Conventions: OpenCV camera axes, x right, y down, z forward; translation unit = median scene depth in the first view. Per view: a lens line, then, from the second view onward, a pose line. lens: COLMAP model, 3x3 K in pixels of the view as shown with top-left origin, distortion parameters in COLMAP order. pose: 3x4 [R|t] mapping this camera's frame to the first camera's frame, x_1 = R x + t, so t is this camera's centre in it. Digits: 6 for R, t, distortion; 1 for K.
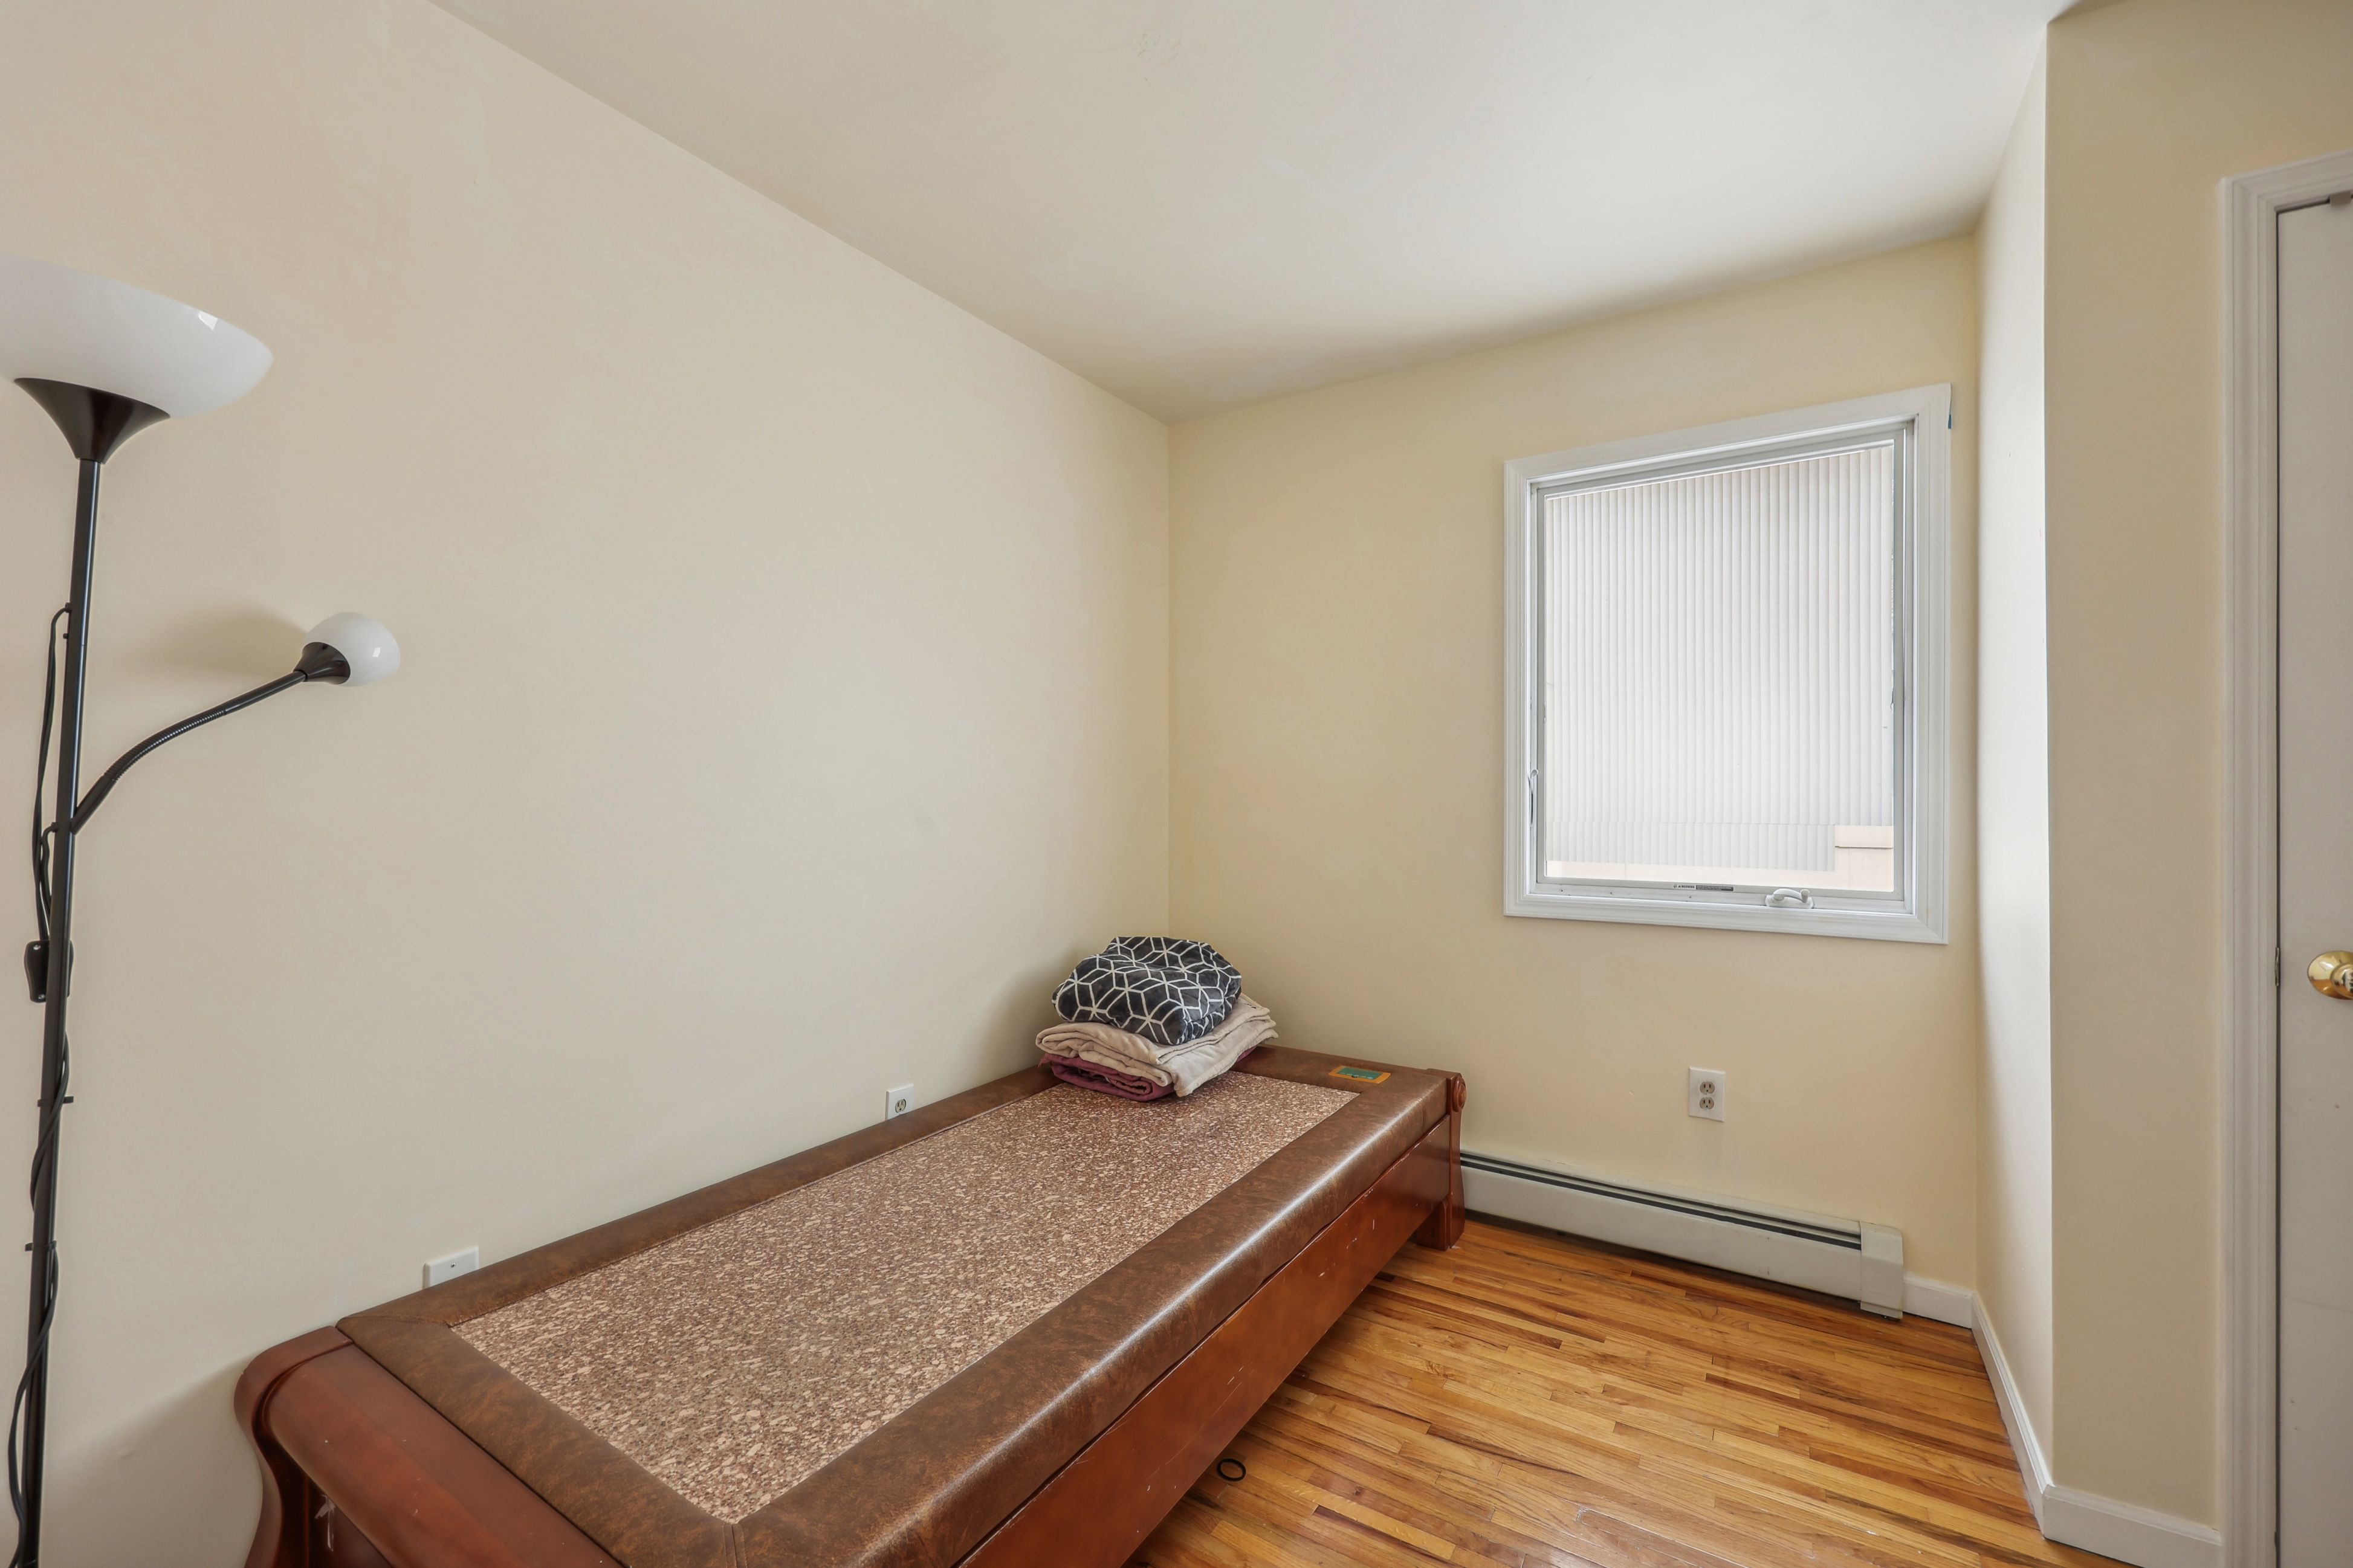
lens RADIAL K [[974.5, 0, 1179.0], [0, 974.5, 774.1], [0, 0, 1]] dist [-0.001984, 0.000215]
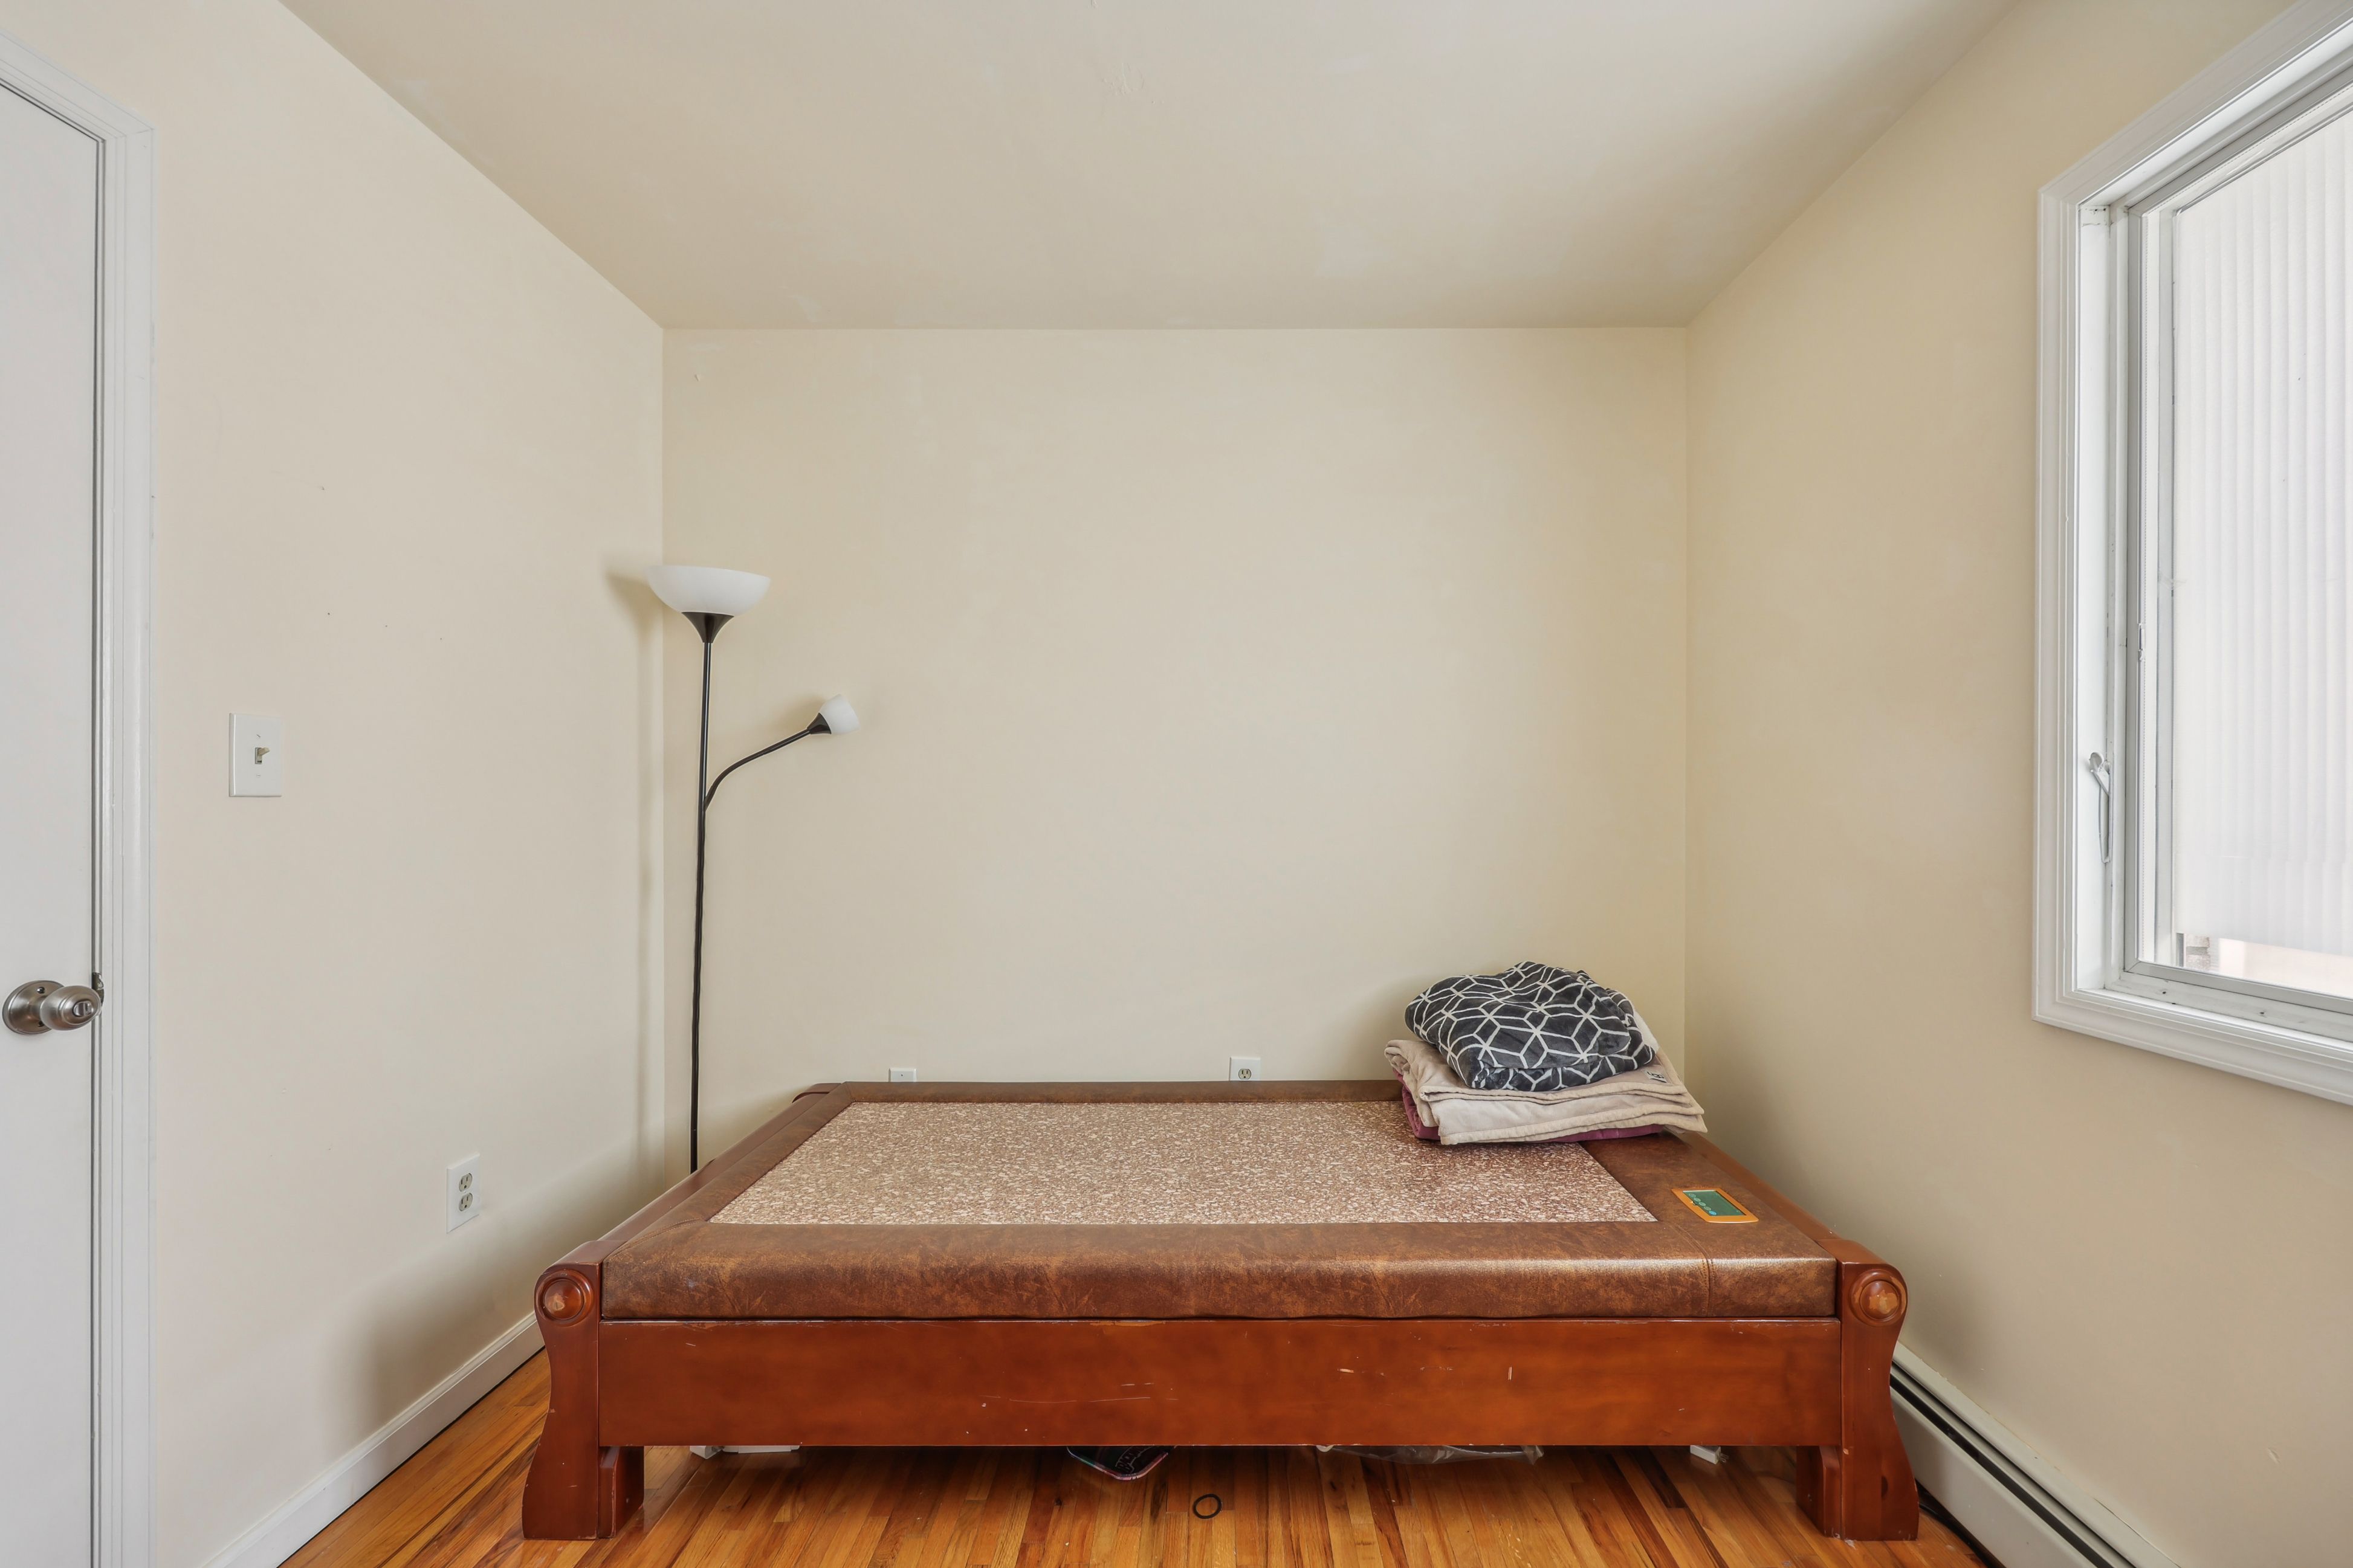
lens RADIAL K [[960.0, 0, 1183.1], [0, 960.0, 779.6], [0, 0, 1]] dist [-0.000199, -0.000116]
pose [[0.532197, -0.013639, -0.846511, 0.652832], [0.013781, 0.999877, -0.007446, 0.008824], [0.846508, -0.007703, 0.532320, 0.375319]]
